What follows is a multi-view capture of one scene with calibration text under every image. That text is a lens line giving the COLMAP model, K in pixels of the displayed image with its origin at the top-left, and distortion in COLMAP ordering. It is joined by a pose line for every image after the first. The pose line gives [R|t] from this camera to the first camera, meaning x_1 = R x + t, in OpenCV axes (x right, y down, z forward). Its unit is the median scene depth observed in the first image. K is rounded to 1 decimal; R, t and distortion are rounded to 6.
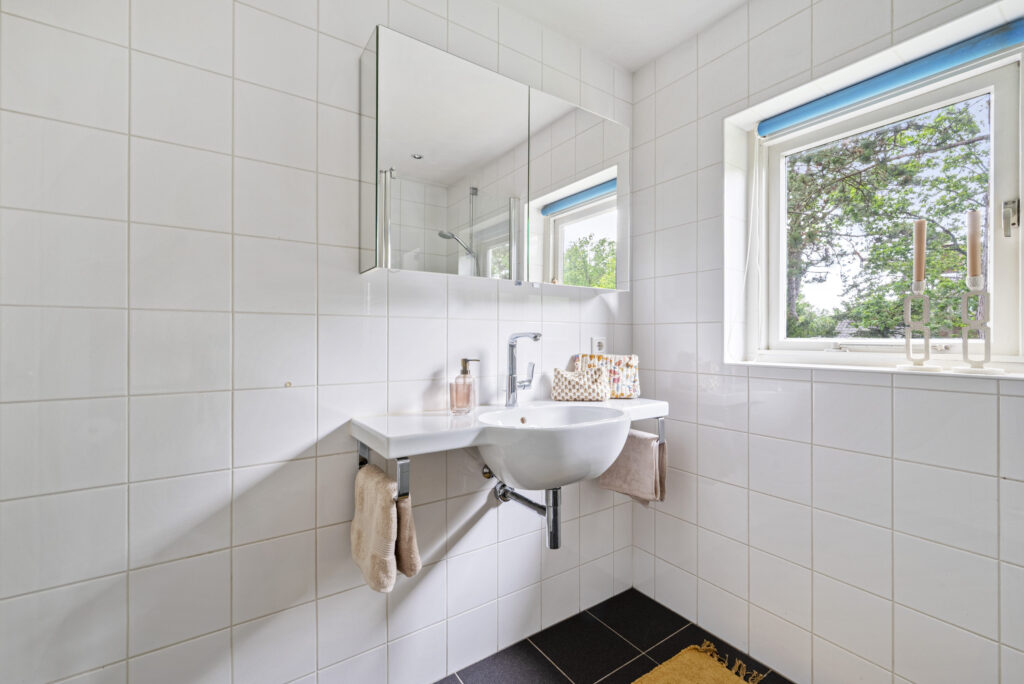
lens RADIAL K [[425.2, 0, 513.3], [0, 425.2, 337.7], [0, 0, 1]] dist [0.000597, -0.000044]
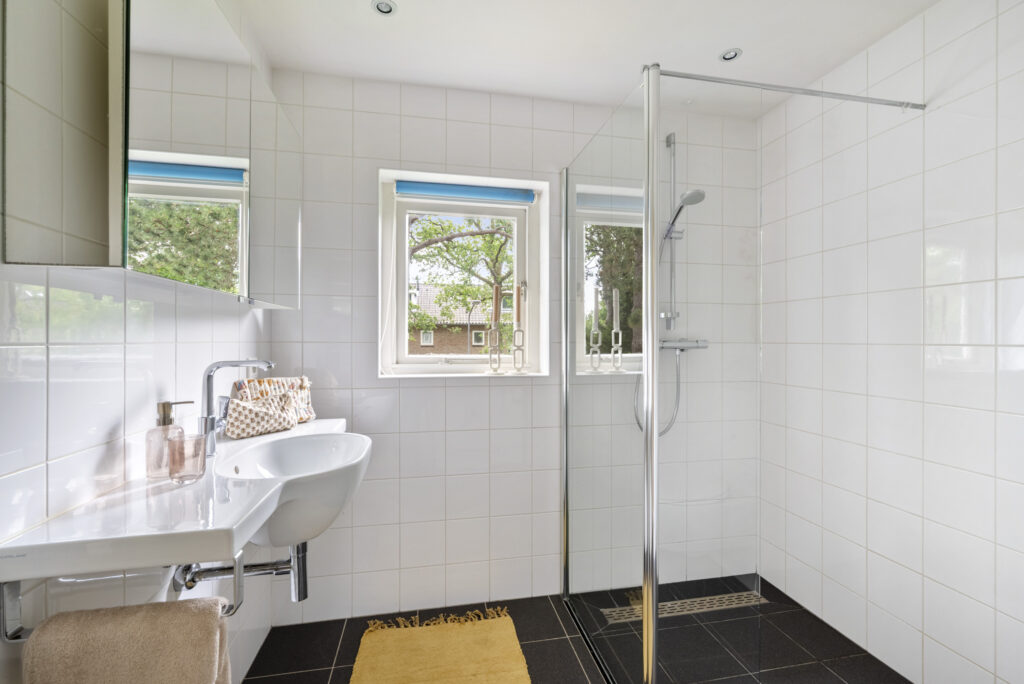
lens RADIAL K [[447.6, 0, 512.0], [0, 447.6, 342.0], [0, 0, 1]] dist [-0.000388, 0.000069]
pose [[0.403903, -0.005614, 0.914785, -0.482261], [-0.002538, 0.999970, 0.007257, -0.048315], [-0.914798, -0.005253, 0.403876, 0.168477]]
